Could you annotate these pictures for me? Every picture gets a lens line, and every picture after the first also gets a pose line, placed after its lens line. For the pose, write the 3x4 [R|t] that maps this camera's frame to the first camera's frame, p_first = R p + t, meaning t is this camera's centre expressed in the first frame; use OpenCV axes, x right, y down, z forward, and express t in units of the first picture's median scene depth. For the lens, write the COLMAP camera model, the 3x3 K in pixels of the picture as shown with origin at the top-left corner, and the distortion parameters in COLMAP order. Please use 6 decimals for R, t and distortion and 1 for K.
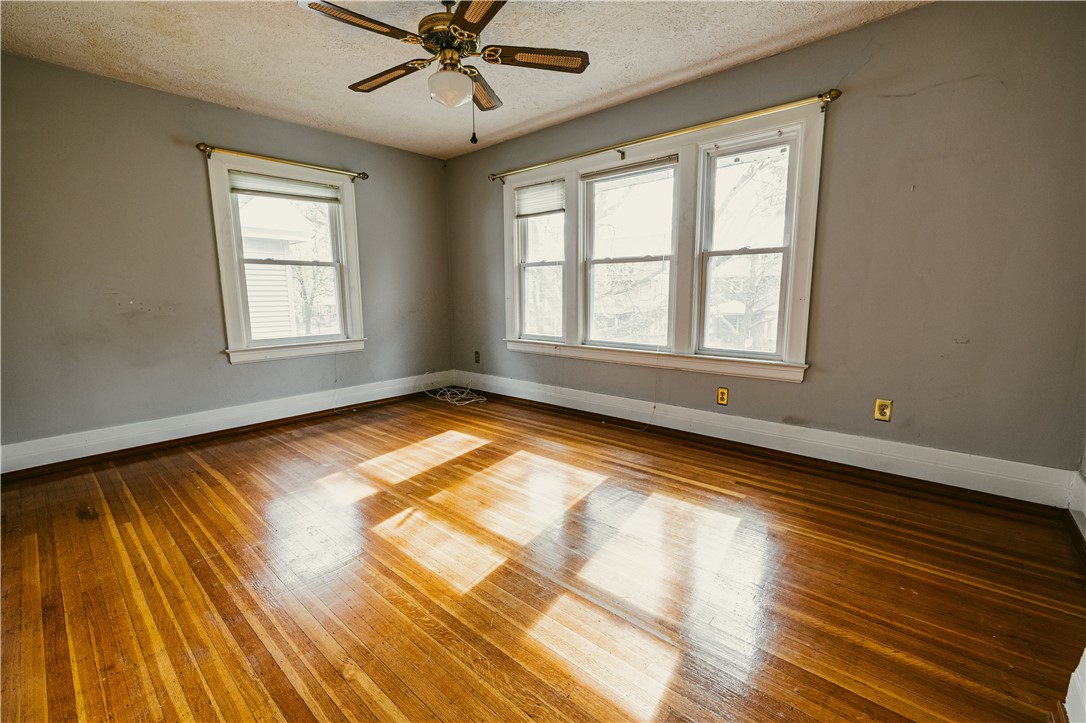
lens RADIAL K [[455.0, 0, 544.2], [0, 455.0, 360.7], [0, 0, 1]] dist [0.000396, 0.000381]
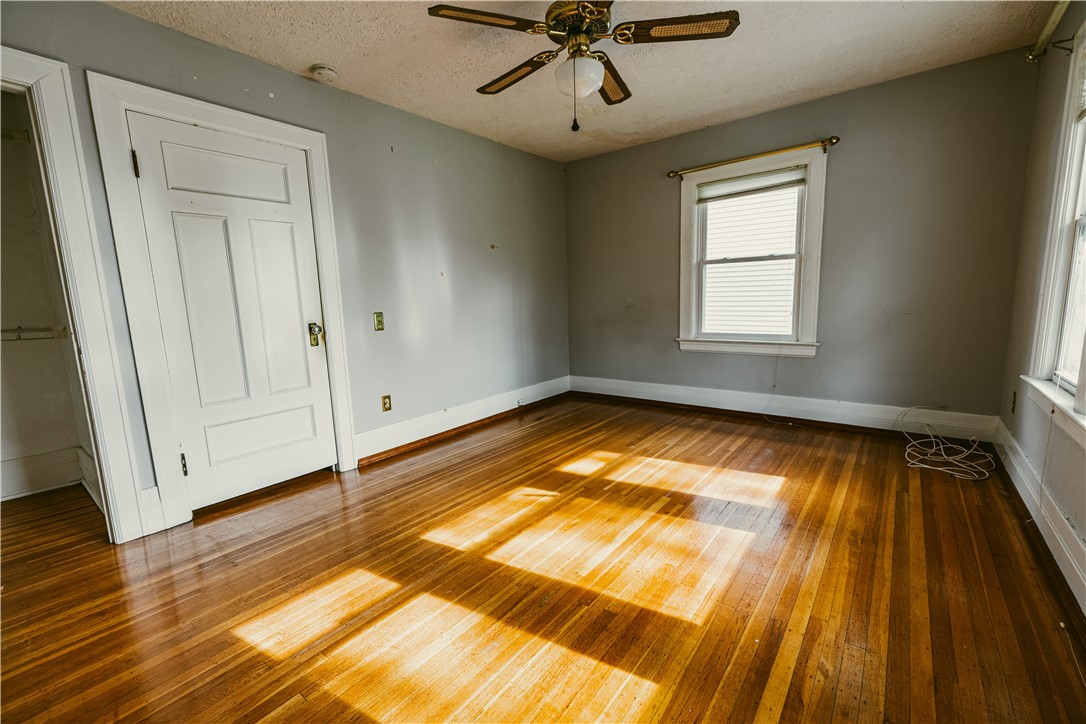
lens RADIAL K [[455.0, 0, 543.9], [0, 455.0, 363.3], [0, 0, 1]] dist [0.000396, 0.000381]
pose [[0.062201, 0.153142, -0.986245, 0.491684], [-0.119359, 0.982208, 0.144988, -0.092938], [0.990901, 0.108699, 0.079373, 0.565834]]
